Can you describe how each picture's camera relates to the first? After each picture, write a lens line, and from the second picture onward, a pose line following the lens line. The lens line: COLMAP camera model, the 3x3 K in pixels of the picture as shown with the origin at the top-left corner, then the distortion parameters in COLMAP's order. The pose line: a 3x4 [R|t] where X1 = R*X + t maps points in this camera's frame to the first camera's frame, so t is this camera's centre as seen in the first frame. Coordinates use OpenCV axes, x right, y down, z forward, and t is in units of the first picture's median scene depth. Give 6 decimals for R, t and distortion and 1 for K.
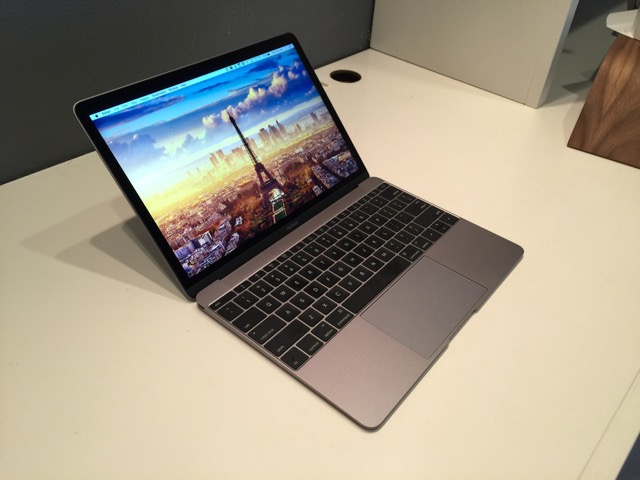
lens RADIAL K [[551.6, 0, 324.9], [0, 551.6, 240.1], [0, 0, 1]] dist [0.076120, -0.108930]
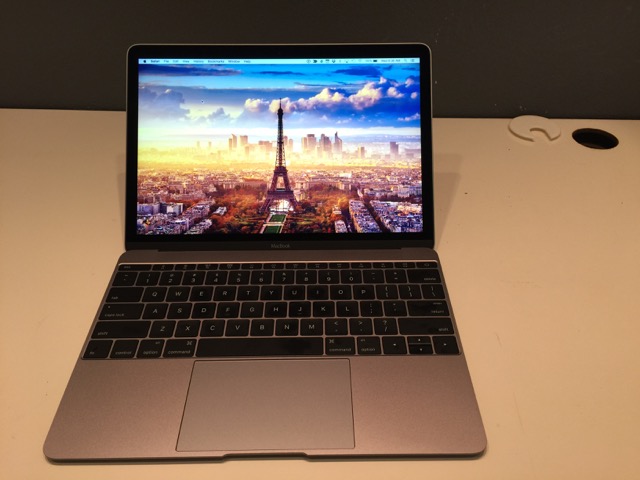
lens RADIAL K [[551.6, 0, 323.1], [0, 551.6, 242.2], [0, 0, 1]] dist [0.076120, -0.108930]
pose [[0.636140, 0.435552, -0.636883, 0.549873], [-0.454430, 0.878579, 0.146943, -0.195308], [0.623553, 0.195942, 0.756827, 0.397144]]
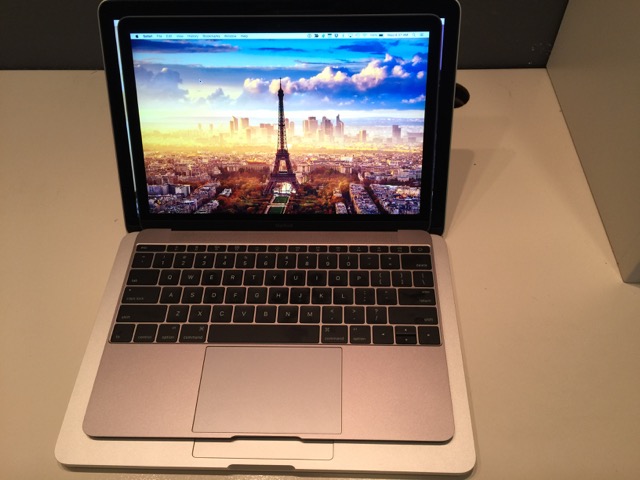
lens RADIAL K [[551.6, 0, 323.3], [0, 551.6, 237.3], [0, 0, 1]] dist [0.076120, -0.108930]
pose [[0.607794, 0.651074, -0.454631, 0.426087], [-0.447963, 0.753837, 0.480687, -0.499776], [0.655680, -0.088501, 0.749834, 0.360651]]
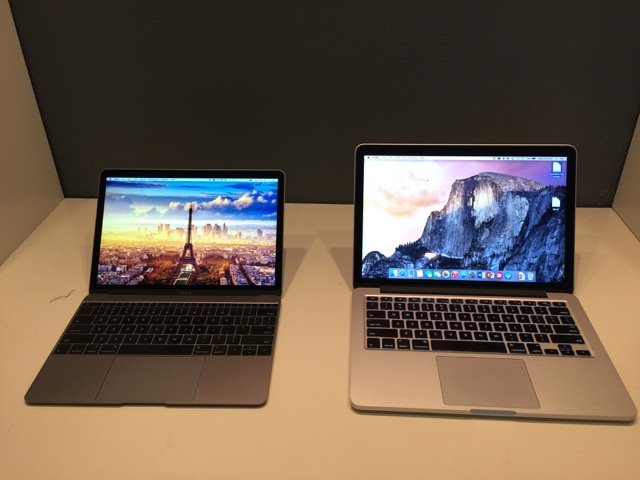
lens RADIAL K [[551.6, 0, 322.9], [0, 551.6, 239.2], [0, 0, 1]] dist [0.076120, -0.108930]
pose [[0.605069, 0.360325, -0.709970, 1.122386], [-0.465440, 0.883565, 0.051758, -0.389709], [0.645954, 0.299131, 0.702327, 0.213453]]
